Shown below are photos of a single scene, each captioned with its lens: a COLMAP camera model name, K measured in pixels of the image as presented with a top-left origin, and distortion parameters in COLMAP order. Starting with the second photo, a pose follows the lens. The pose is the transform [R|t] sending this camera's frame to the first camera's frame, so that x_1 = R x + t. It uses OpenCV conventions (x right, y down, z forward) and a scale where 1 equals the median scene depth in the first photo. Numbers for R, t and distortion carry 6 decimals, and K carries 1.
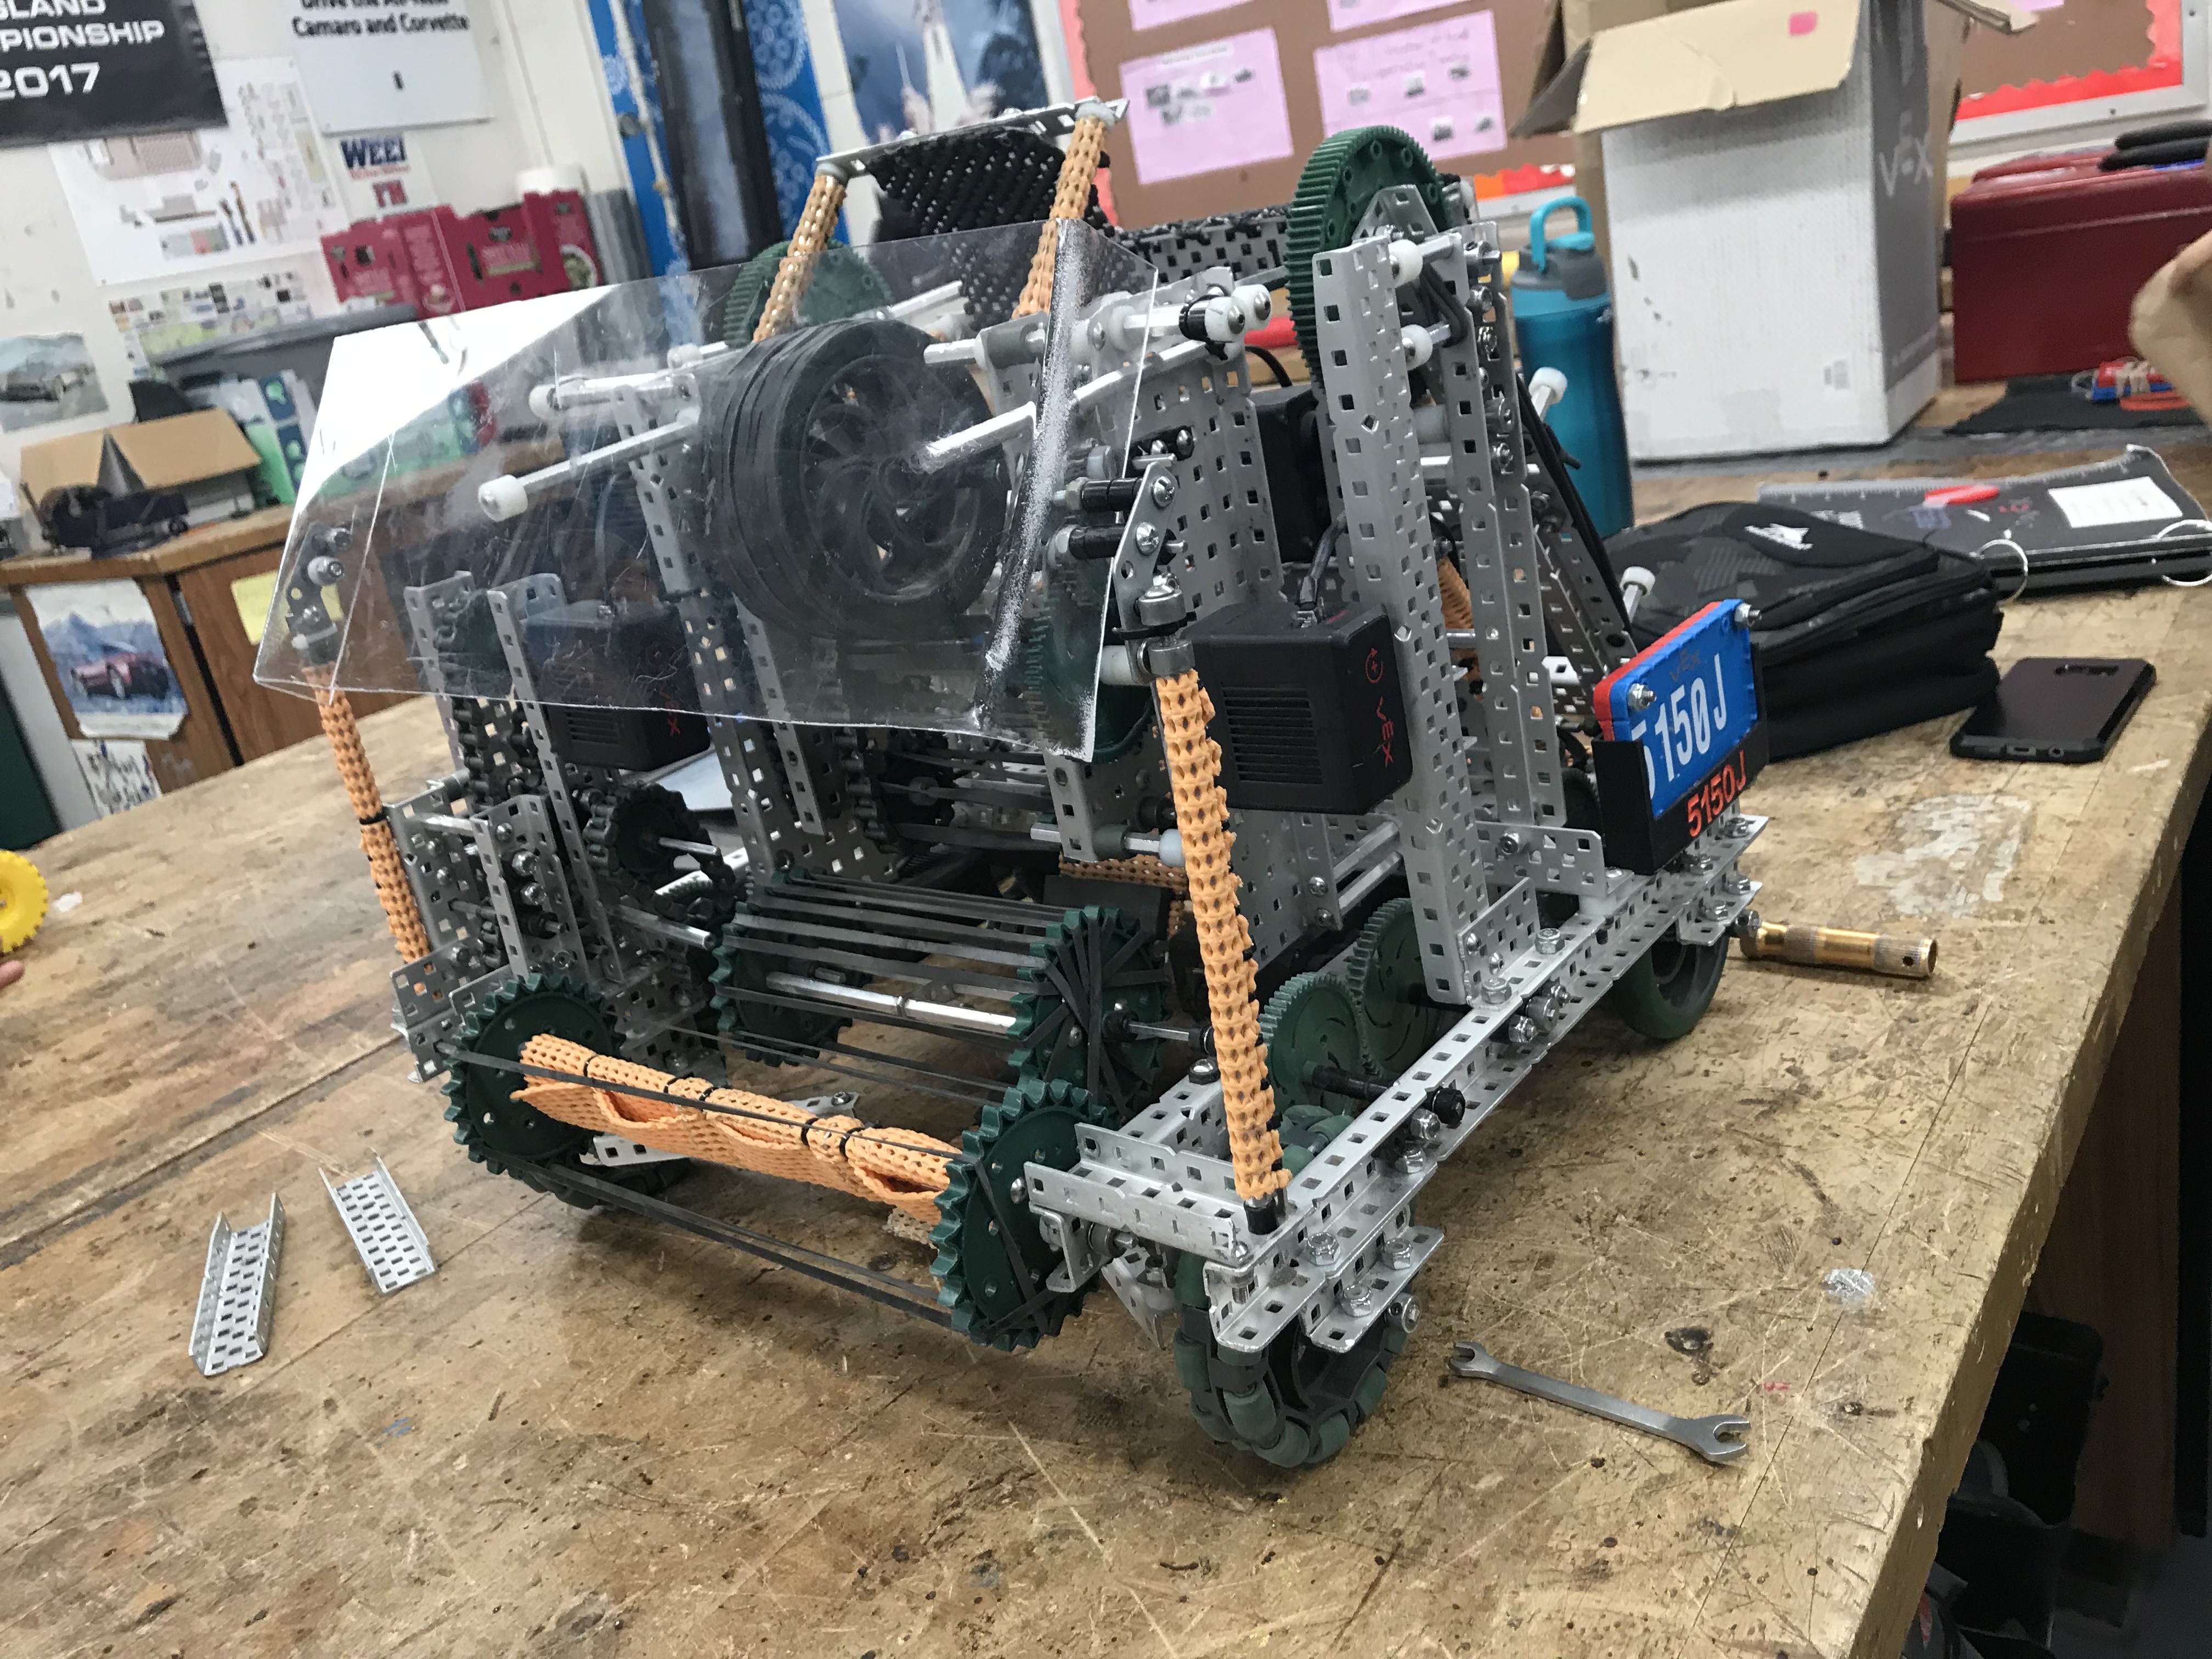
lens RADIAL K [[1830.8, 0, 1106.6], [0, 1830.8, 826.1], [0, 0, 1]] dist [0.005242, 0.001970]
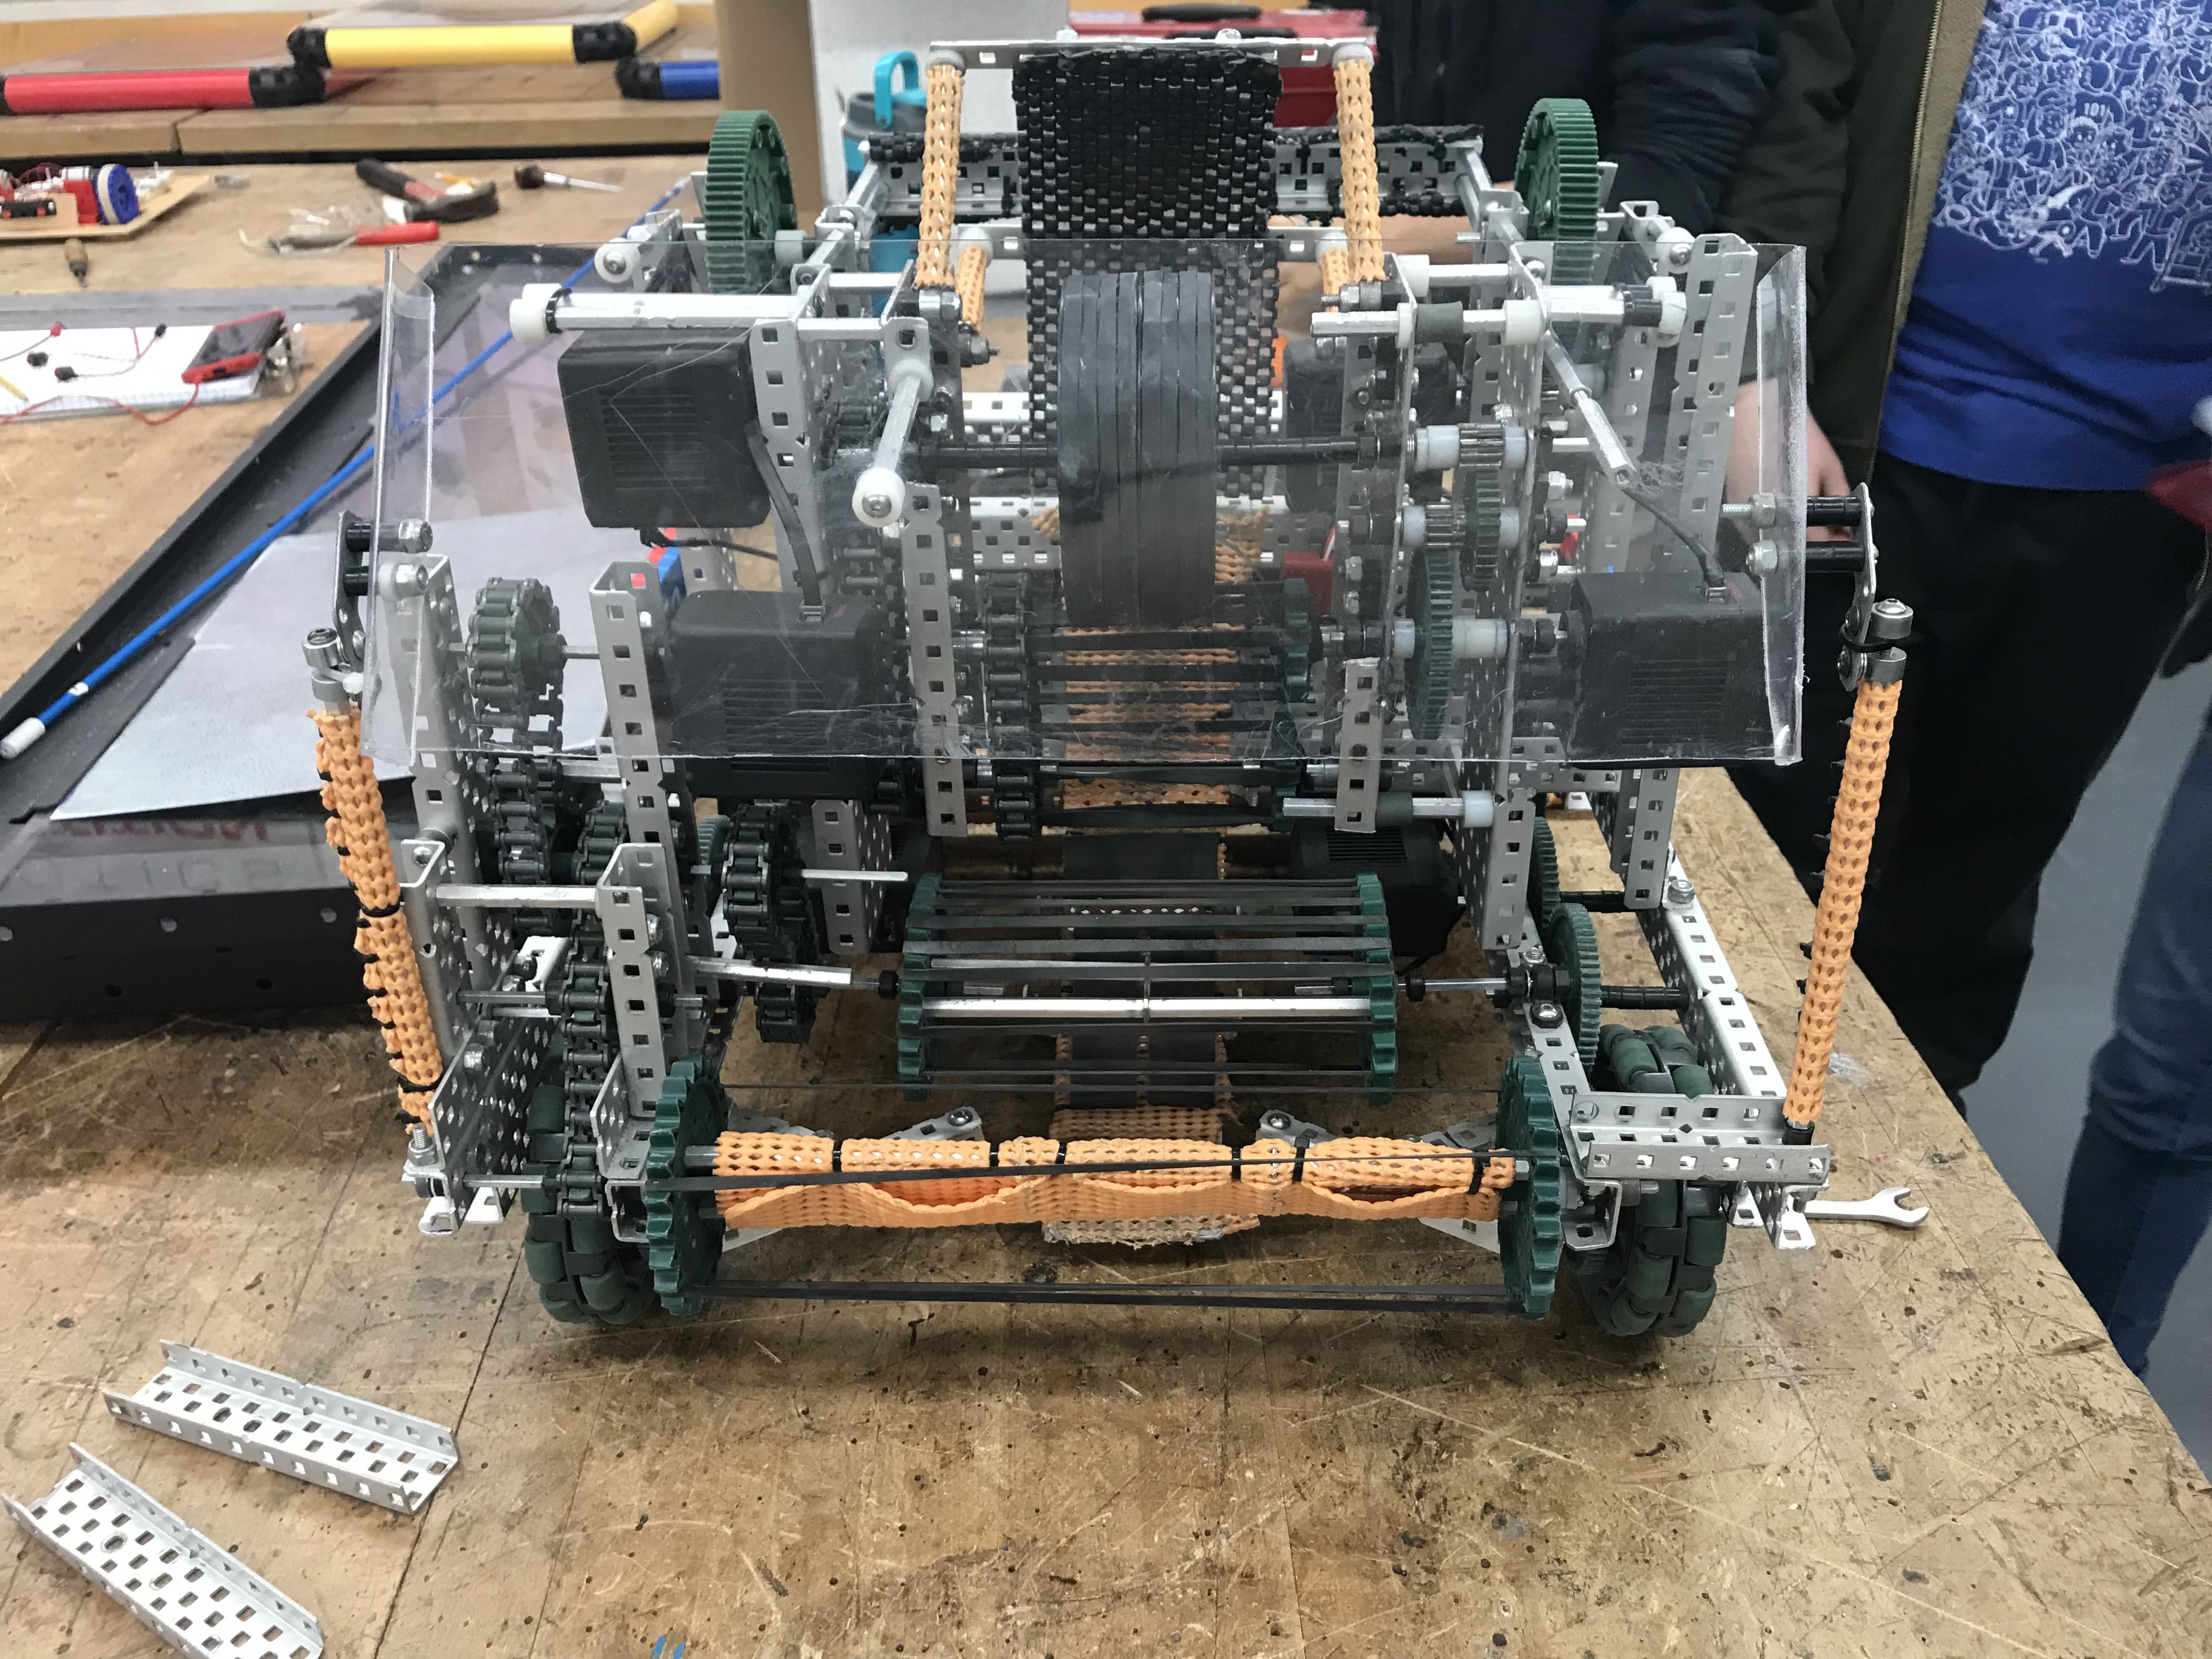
lens RADIAL K [[1830.8, 0, 1110.0], [0, 1830.8, 829.8], [0, 0, 1]] dist [0.005242, 0.001970]
pose [[0.782851, -0.152762, 0.603164, -0.719364], [0.078986, 0.985949, 0.147194, -0.139573], [-0.617175, -0.067590, 0.783918, 0.300556]]
